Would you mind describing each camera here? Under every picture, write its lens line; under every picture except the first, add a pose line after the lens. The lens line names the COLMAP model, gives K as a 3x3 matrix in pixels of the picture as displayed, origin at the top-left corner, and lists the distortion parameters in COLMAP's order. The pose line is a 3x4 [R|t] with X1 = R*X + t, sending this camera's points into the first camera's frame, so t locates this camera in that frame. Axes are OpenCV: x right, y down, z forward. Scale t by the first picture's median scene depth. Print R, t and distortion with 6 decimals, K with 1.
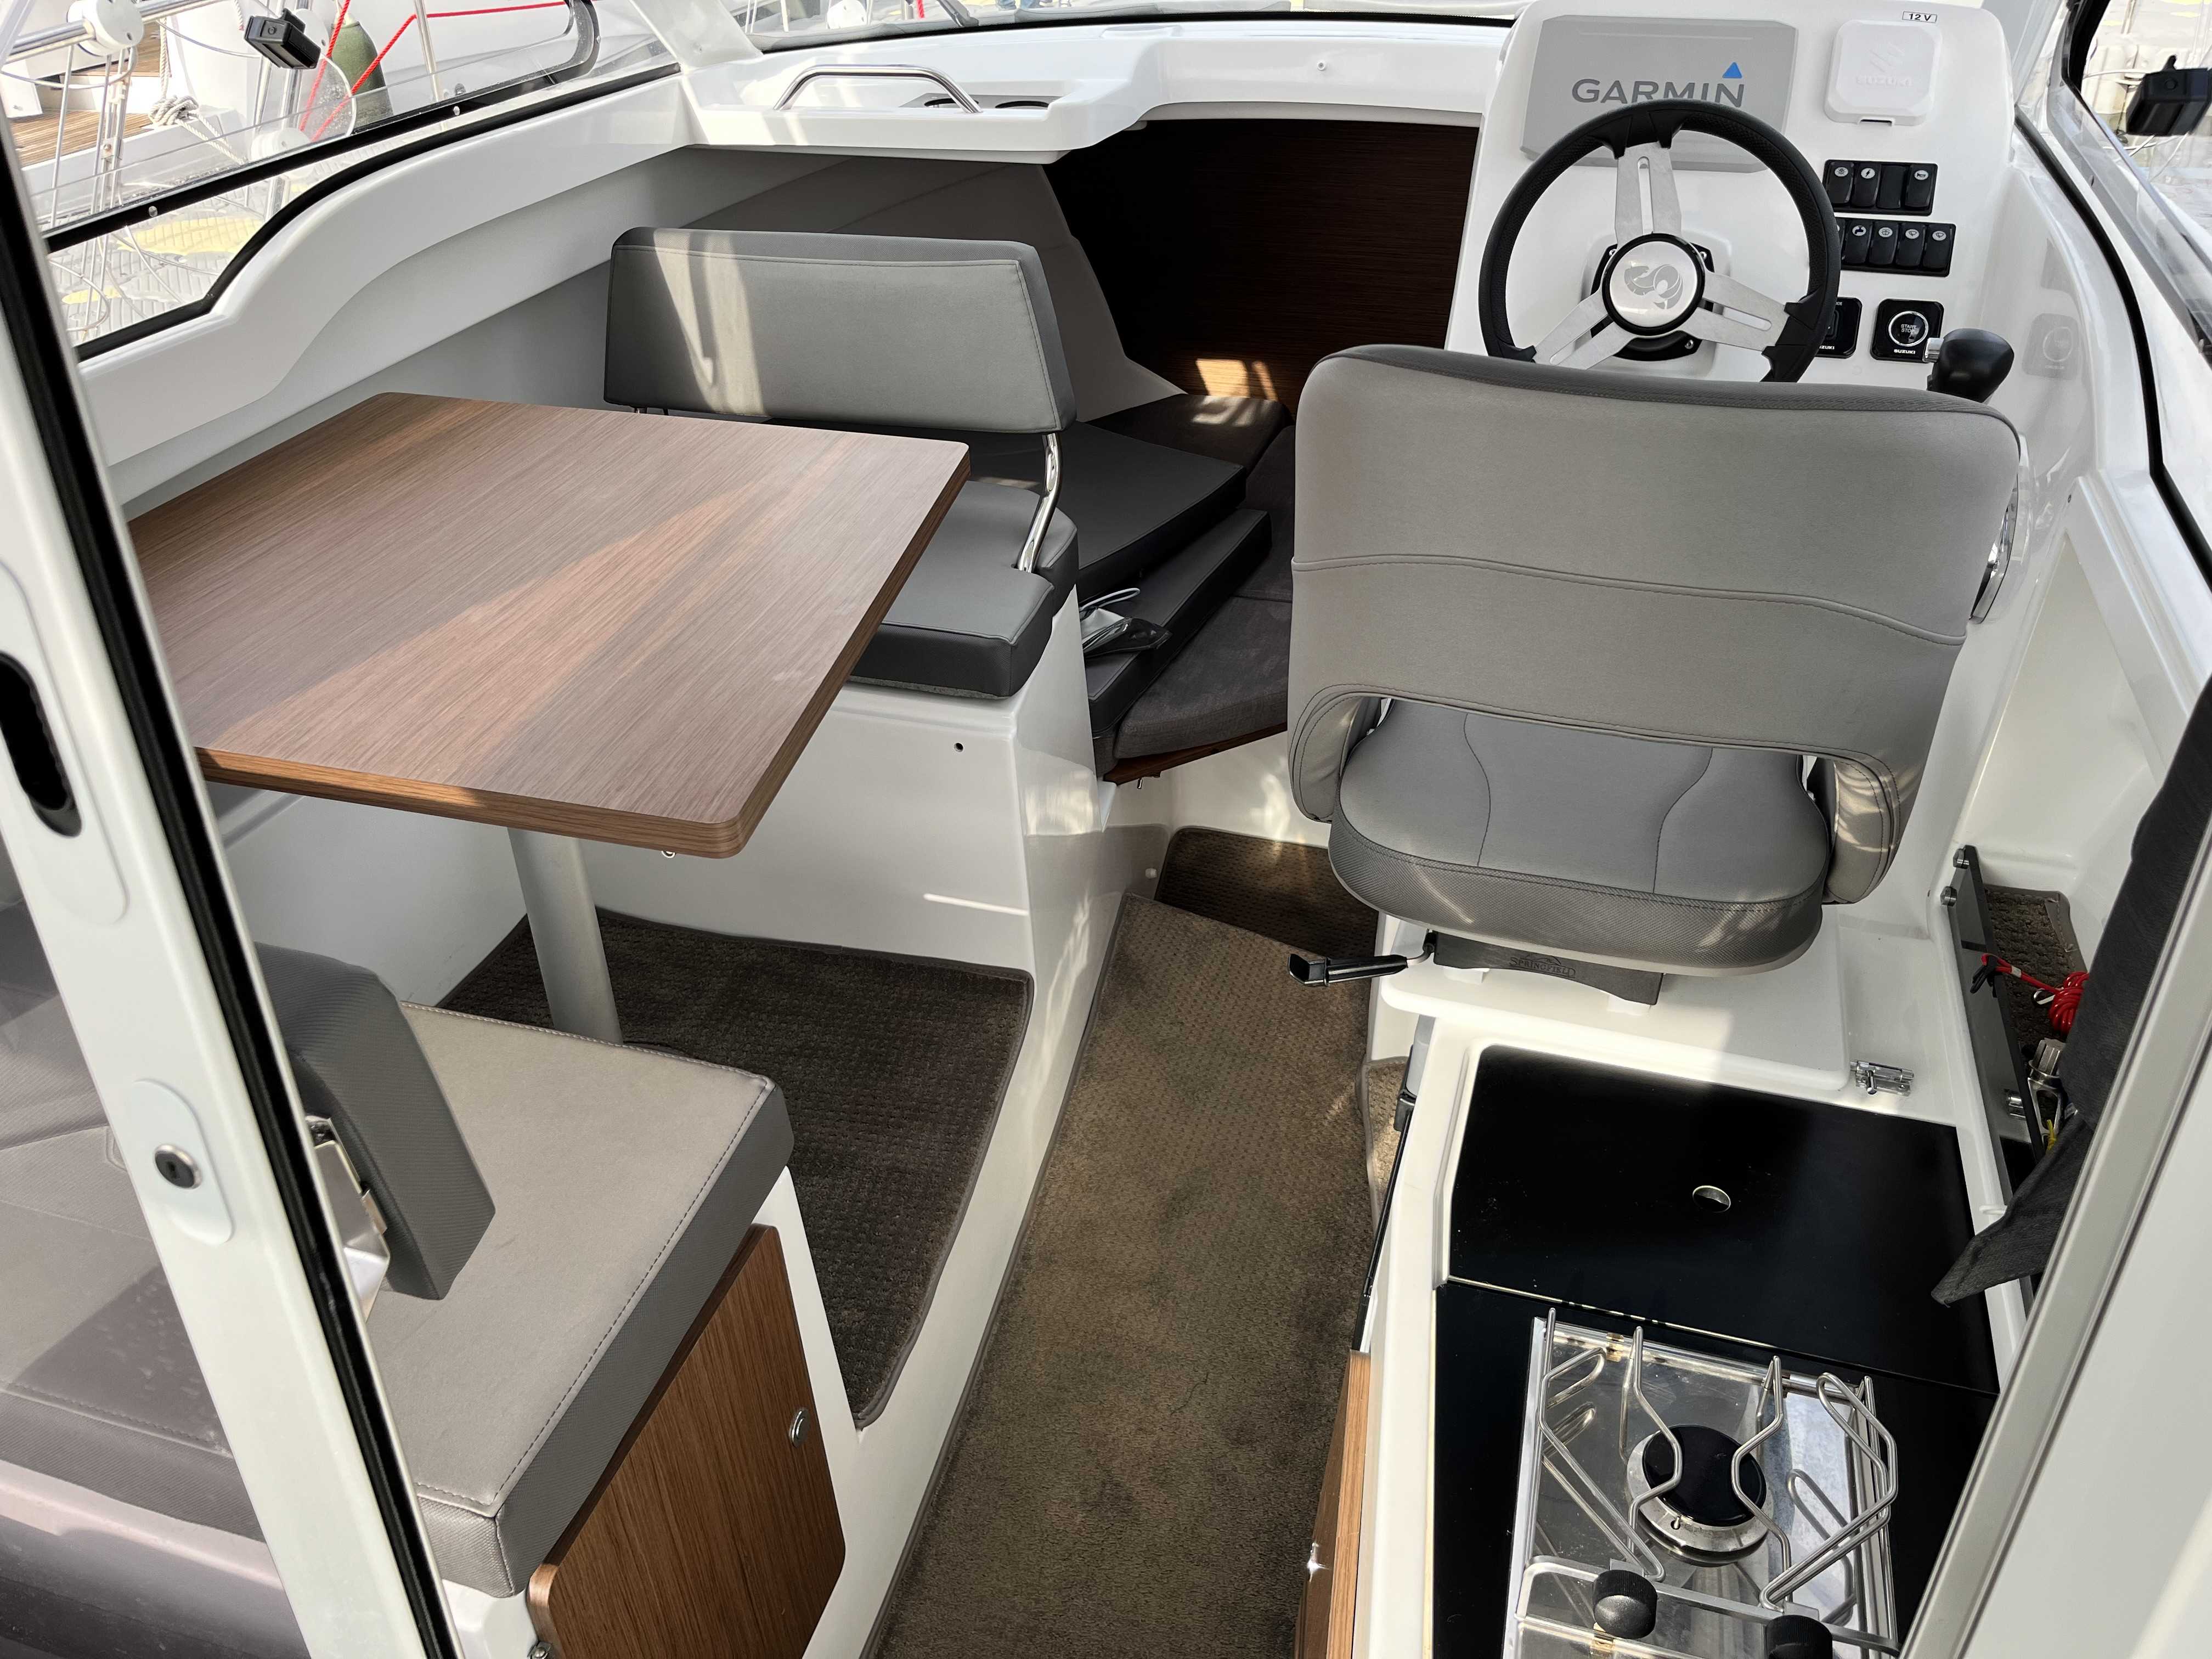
lens RADIAL K [[1662.1, 0, 1113.1], [0, 1662.1, 880.0], [0, 0, 1]] dist [0.029404, -0.064002]
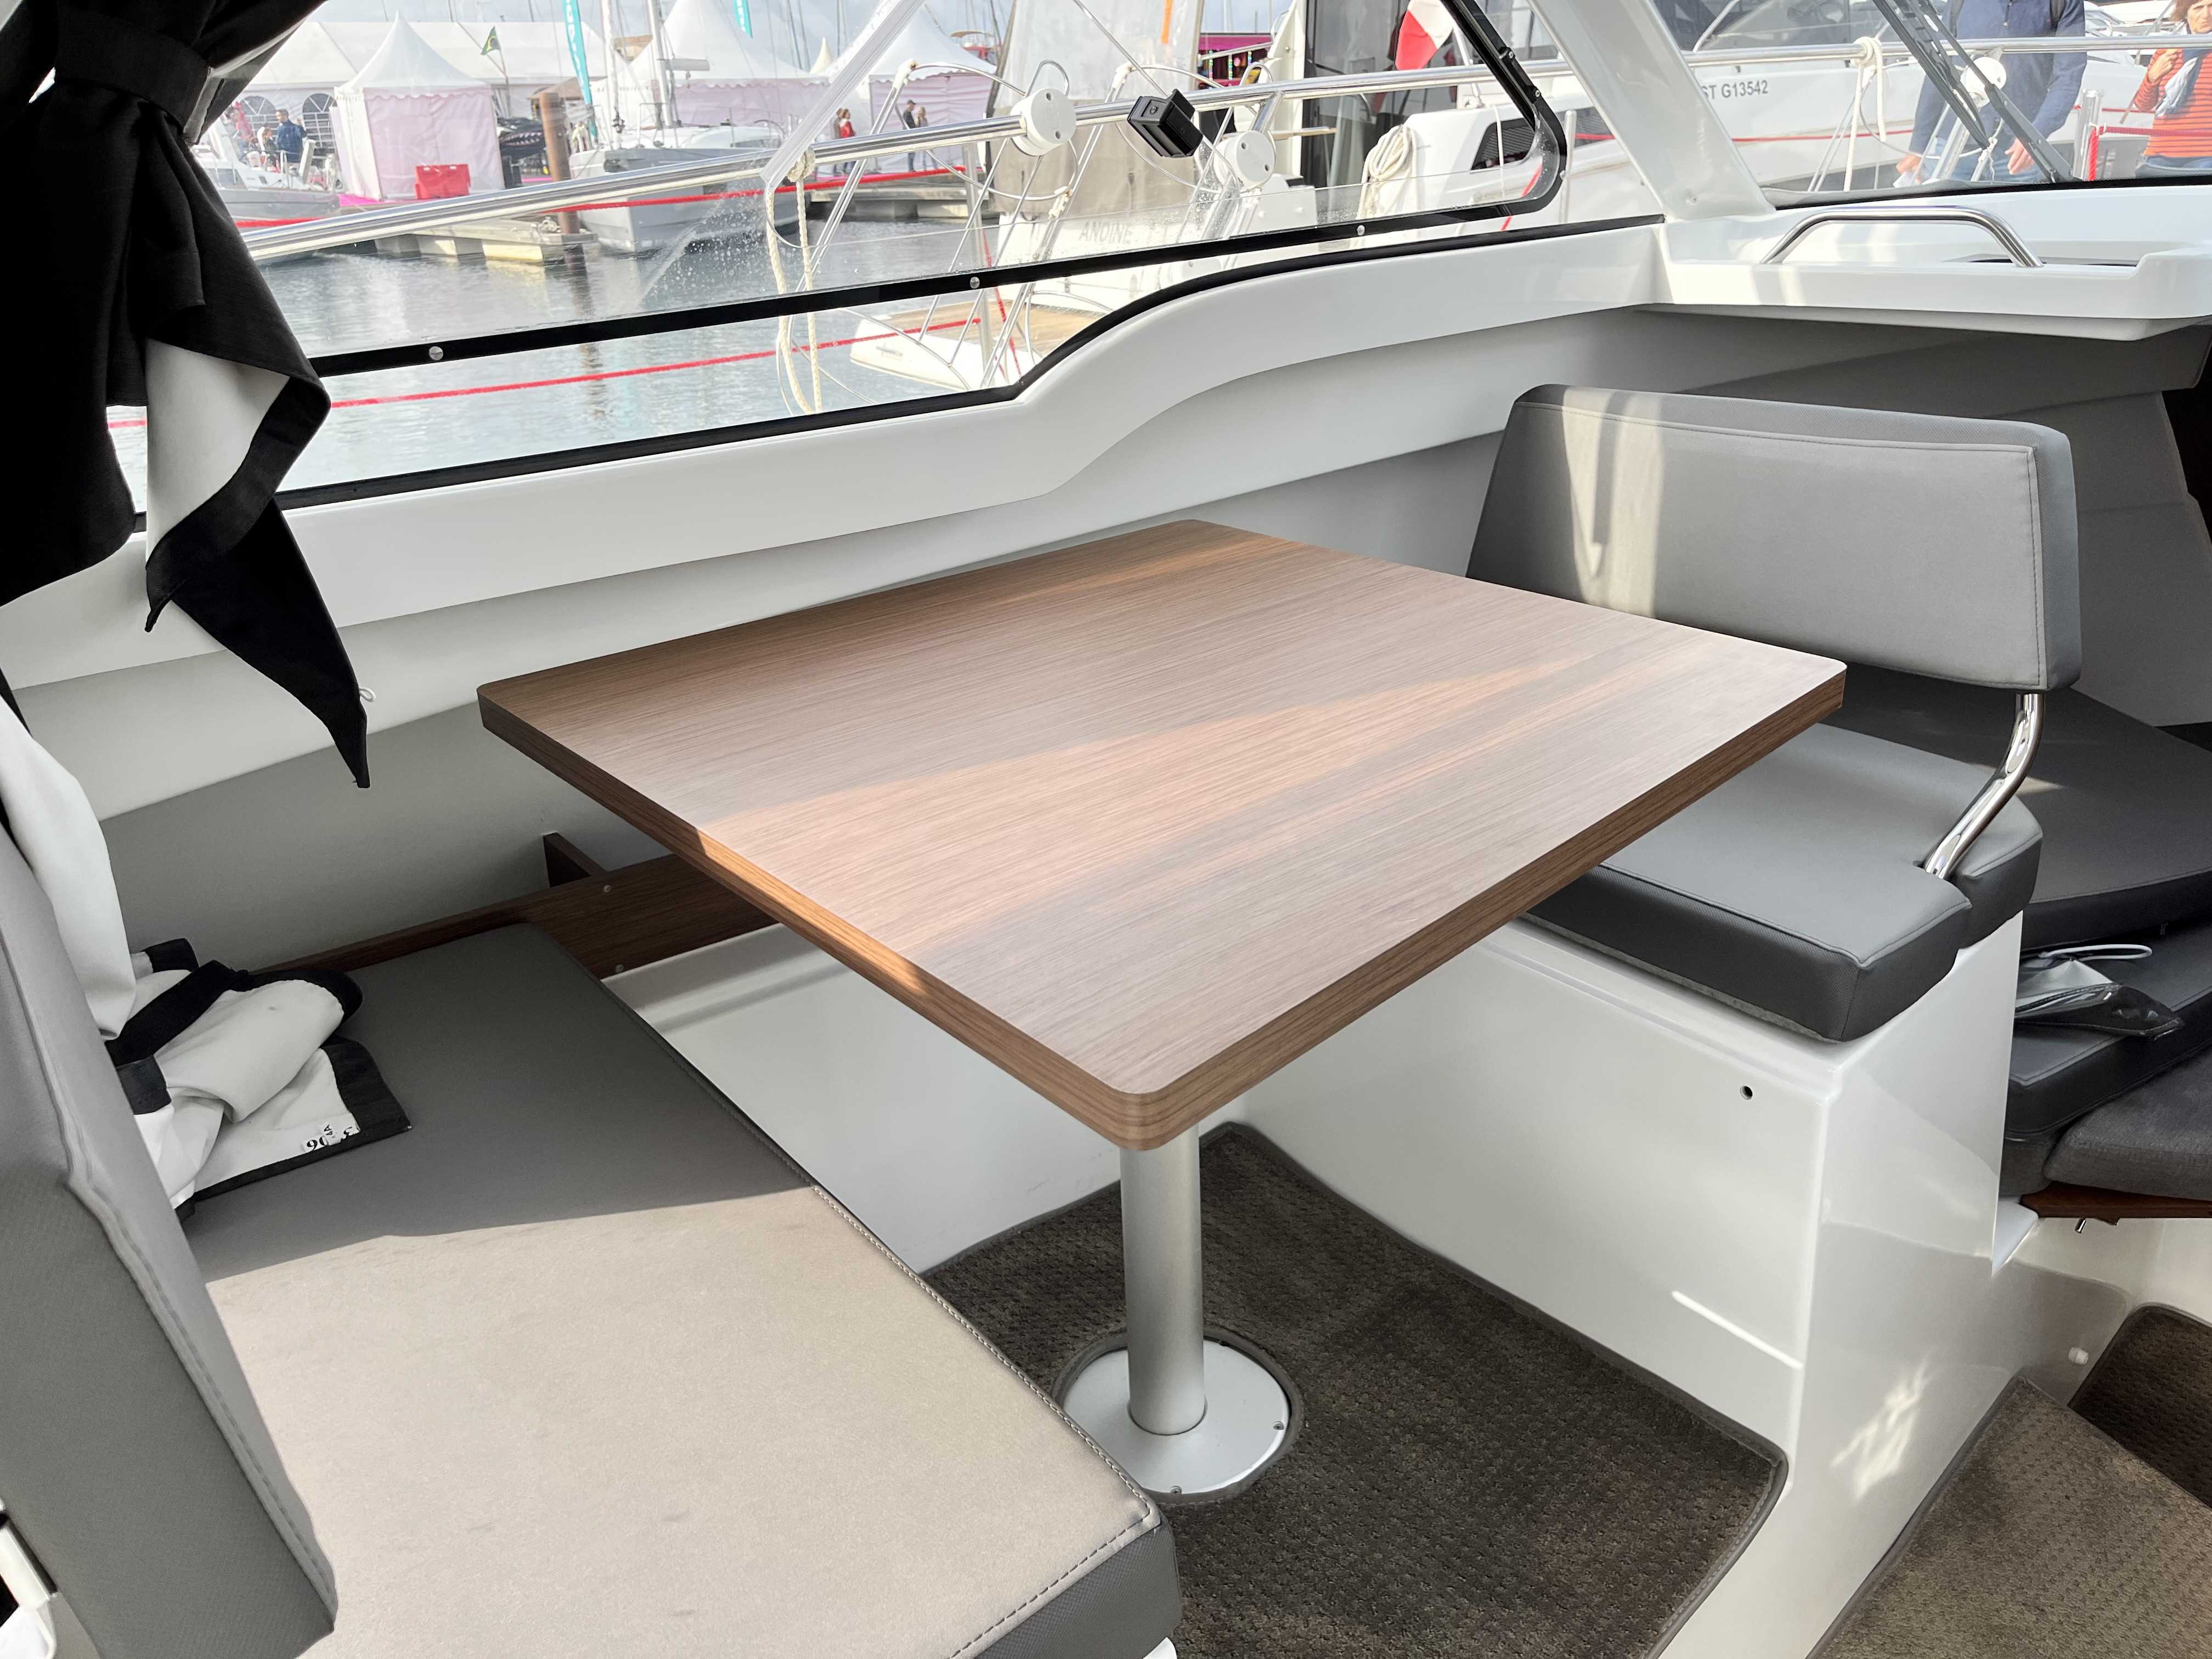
lens RADIAL K [[1693.1, 0, 1106.0], [0, 1693.1, 829.5], [0, 0, 1]] dist [-0.001342, -0.006108]
pose [[0.810435, 0.207298, -0.547926, 0.046807], [-0.301367, 0.949577, -0.086495, -0.039116], [0.502368, 0.235225, 0.832043, 0.238995]]
